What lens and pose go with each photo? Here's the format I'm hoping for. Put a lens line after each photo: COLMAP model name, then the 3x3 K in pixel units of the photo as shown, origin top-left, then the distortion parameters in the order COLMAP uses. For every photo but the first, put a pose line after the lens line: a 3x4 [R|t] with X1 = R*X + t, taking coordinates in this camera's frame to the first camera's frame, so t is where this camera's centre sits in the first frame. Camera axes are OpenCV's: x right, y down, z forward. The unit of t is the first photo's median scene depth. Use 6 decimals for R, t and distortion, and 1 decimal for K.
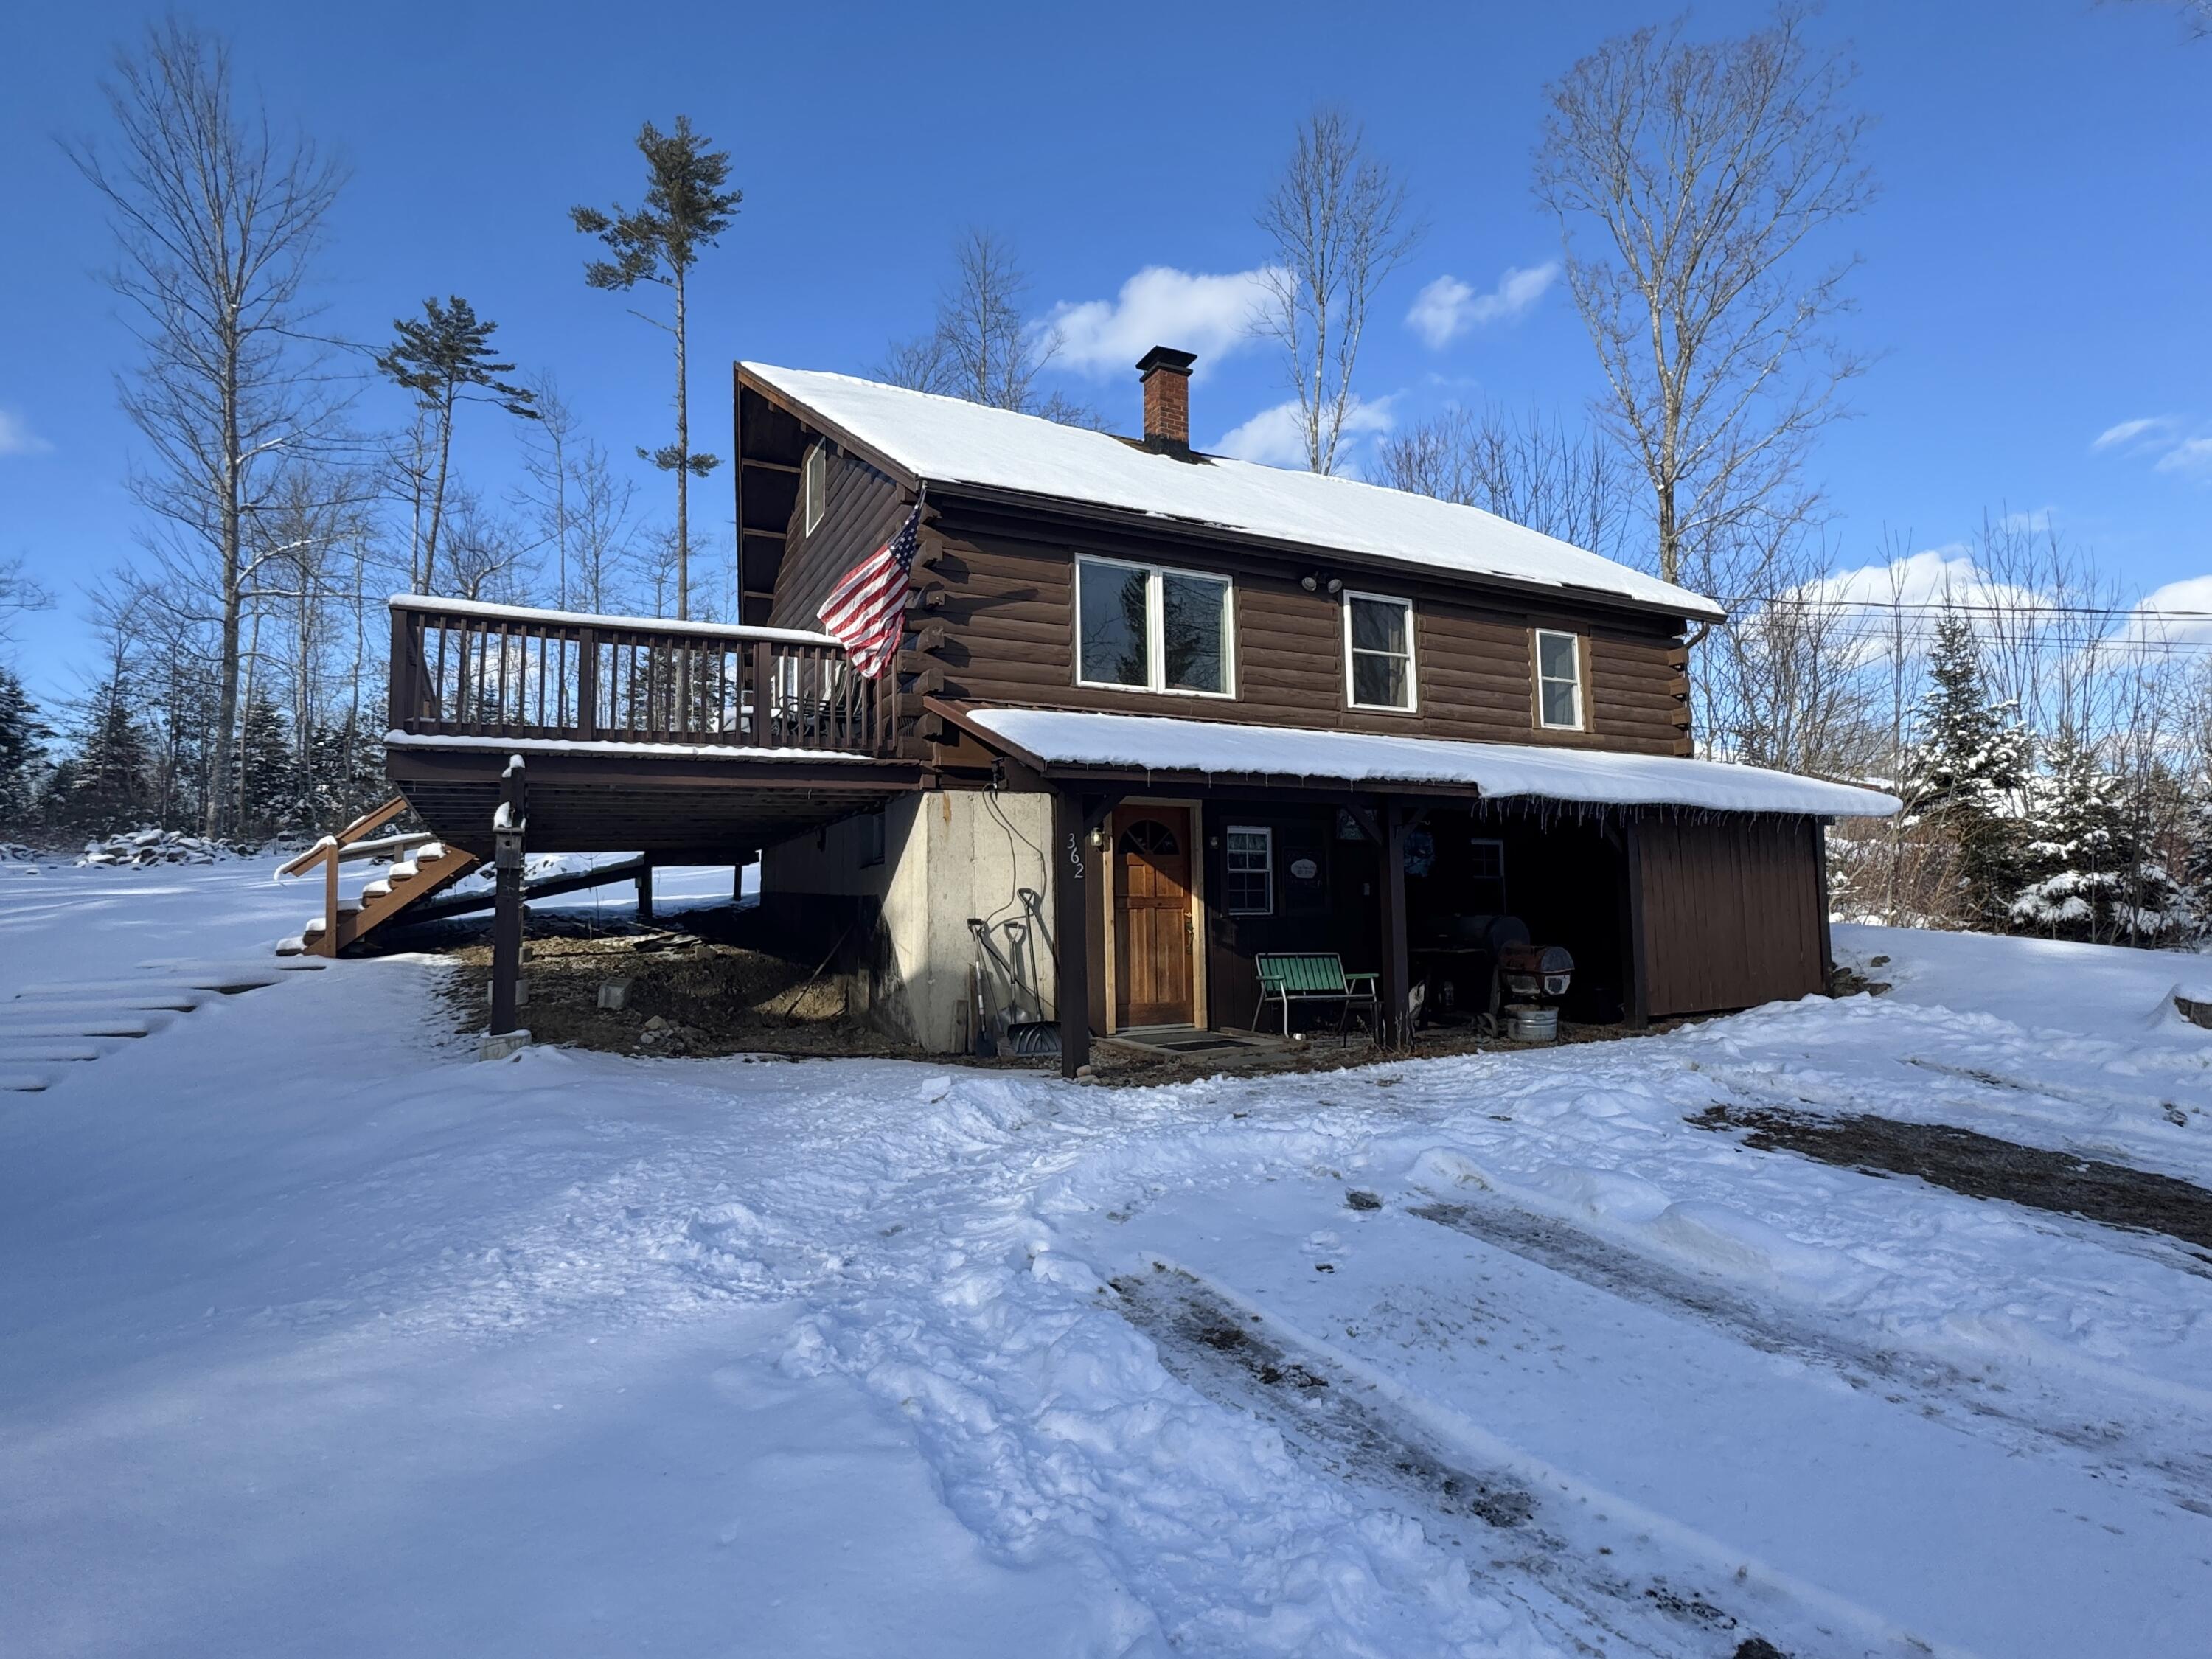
lens RADIAL K [[1154.3, 0, 1108.4], [0, 1154.3, 845.1], [0, 0, 1]] dist [-0.006869, -0.000823]
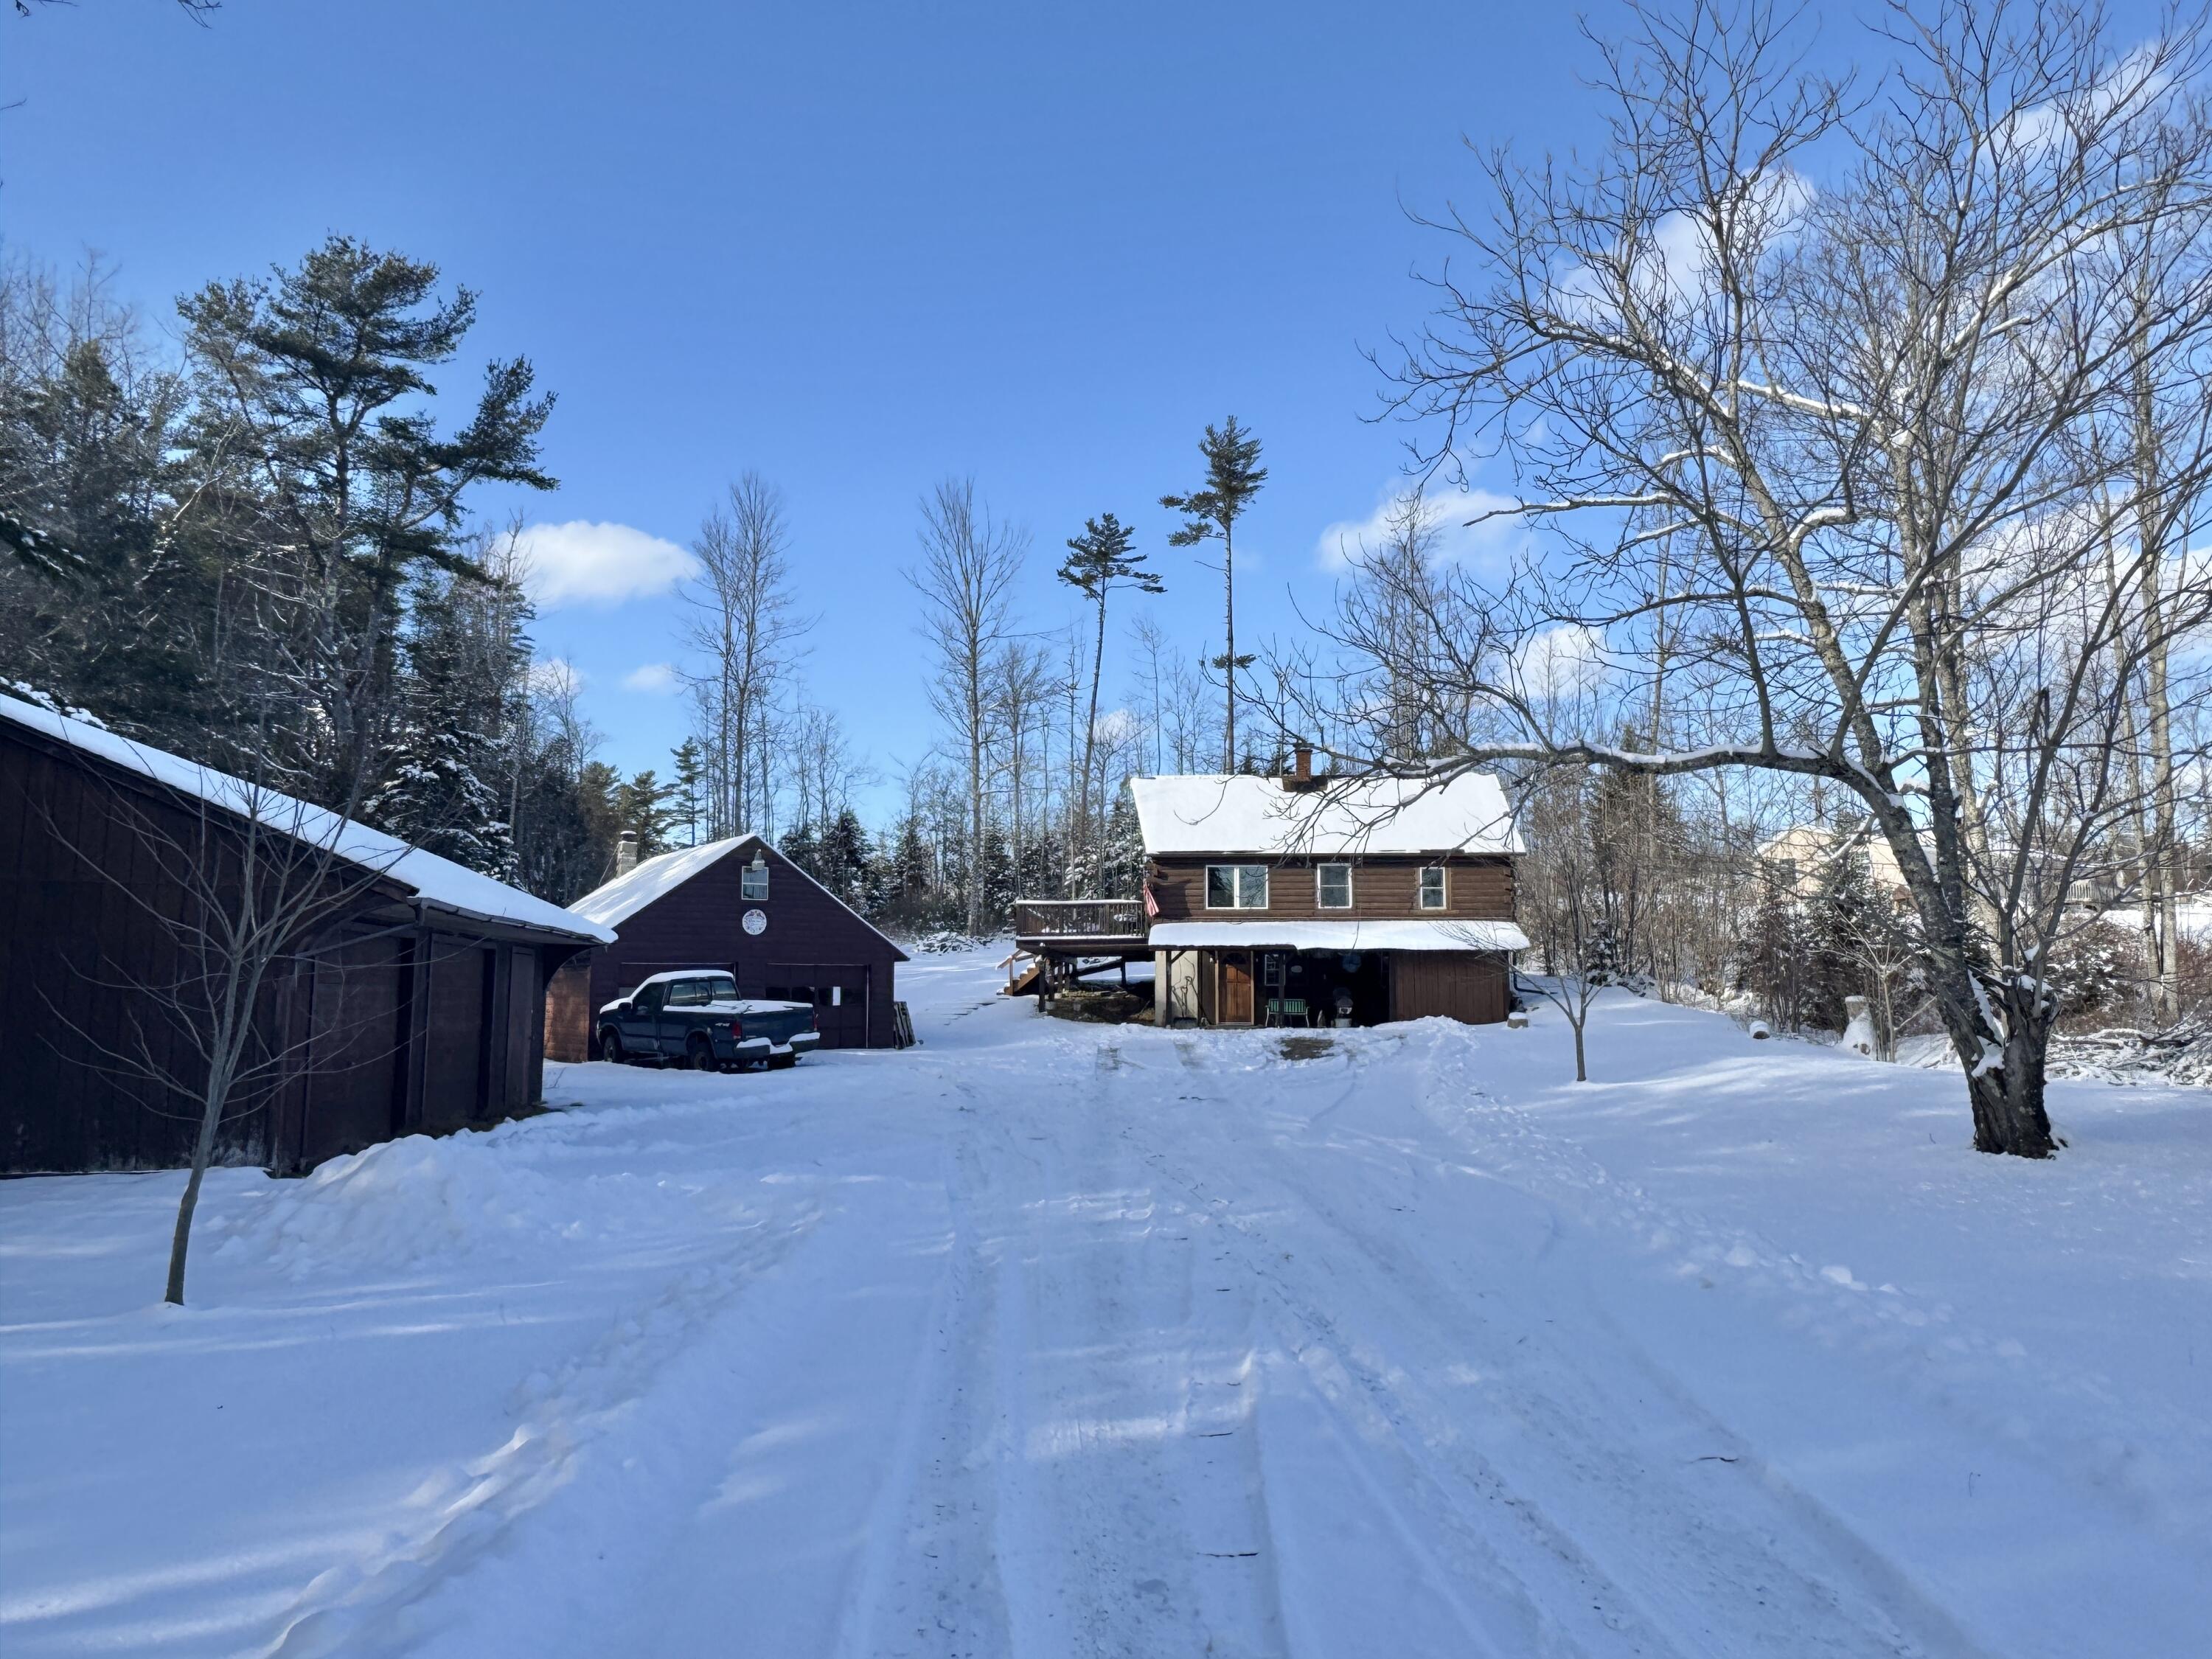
lens RADIAL K [[1410.9, 0, 1121.0], [0, 1410.9, 827.1], [0, 0, 1]] dist [-0.008044, 0.000147]
pose [[0.854702, -0.044299, -0.517225, 1.366103], [0.017513, 0.998246, -0.056557, -0.117545], [0.518824, 0.039281, 0.853978, -1.838902]]
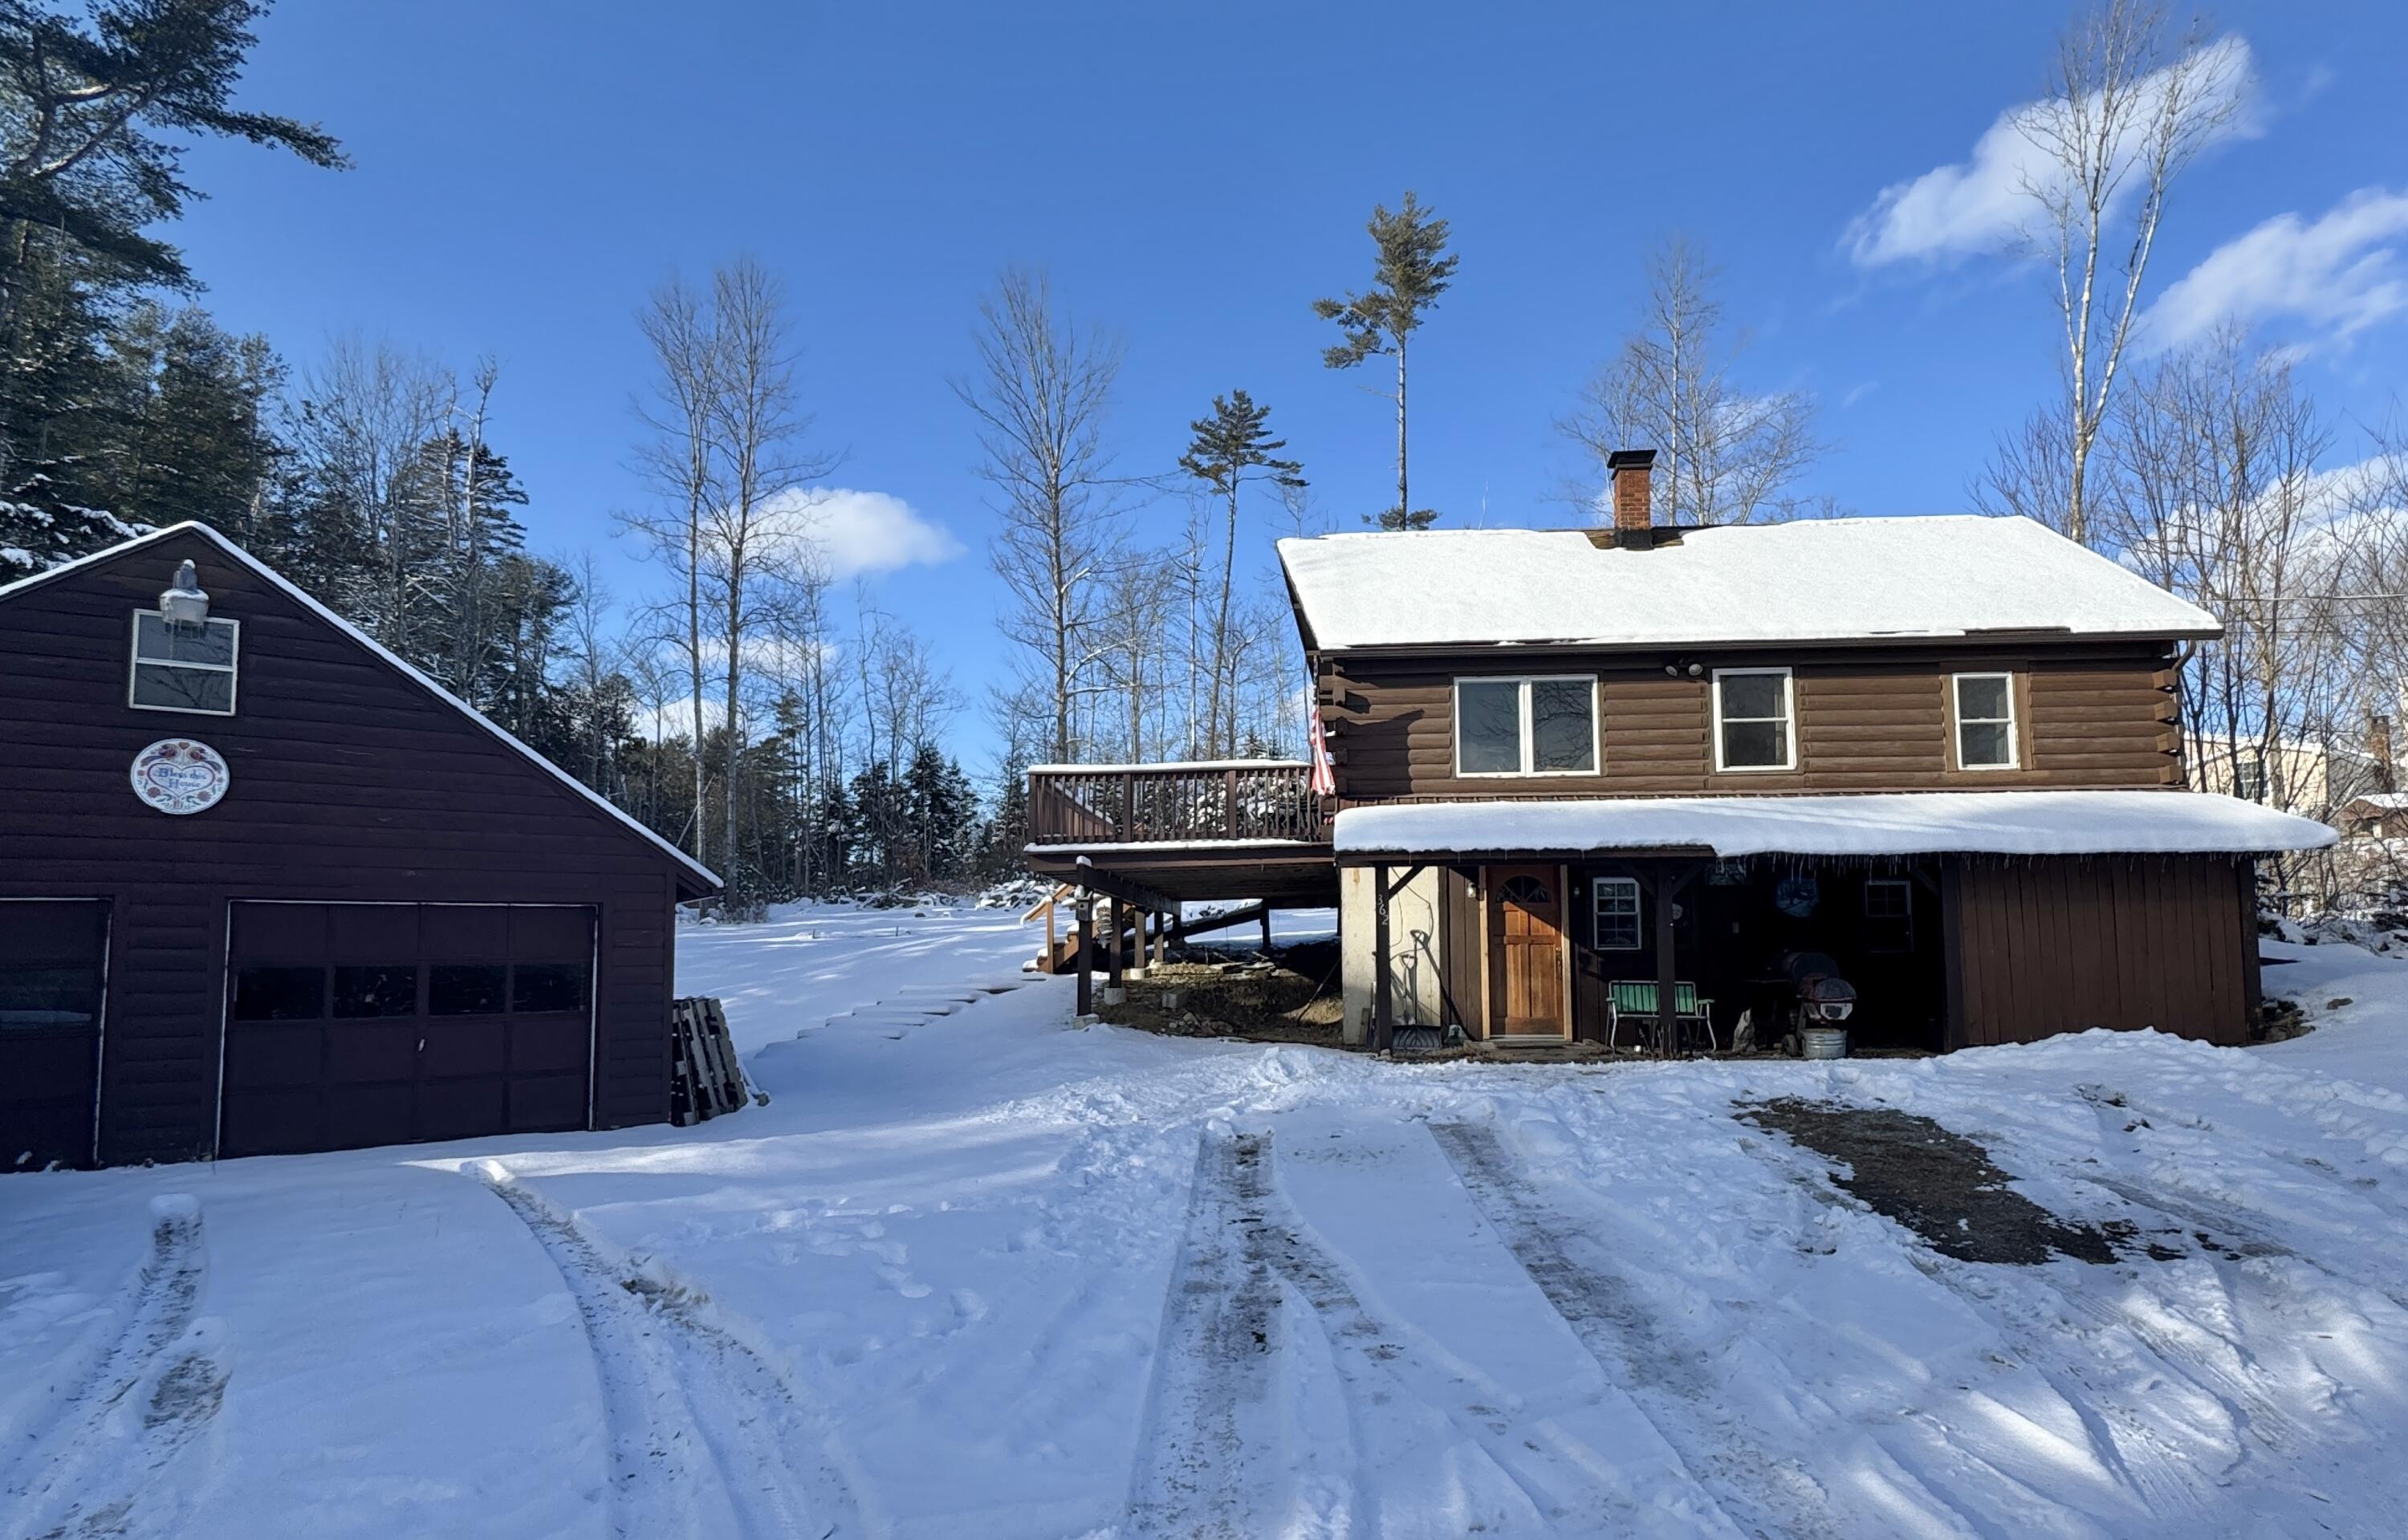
lens RADIAL K [[1296.5, 0, 1248.1], [0, 1296.5, 877.8], [0, 0, 1]] dist [-0.025929, -0.001164]
pose [[0.850531, -0.023213, -0.525412, 0.436108], [0.026907, 0.999638, -0.000609, -0.021608], [0.525236, -0.013620, 0.850848, -0.318057]]
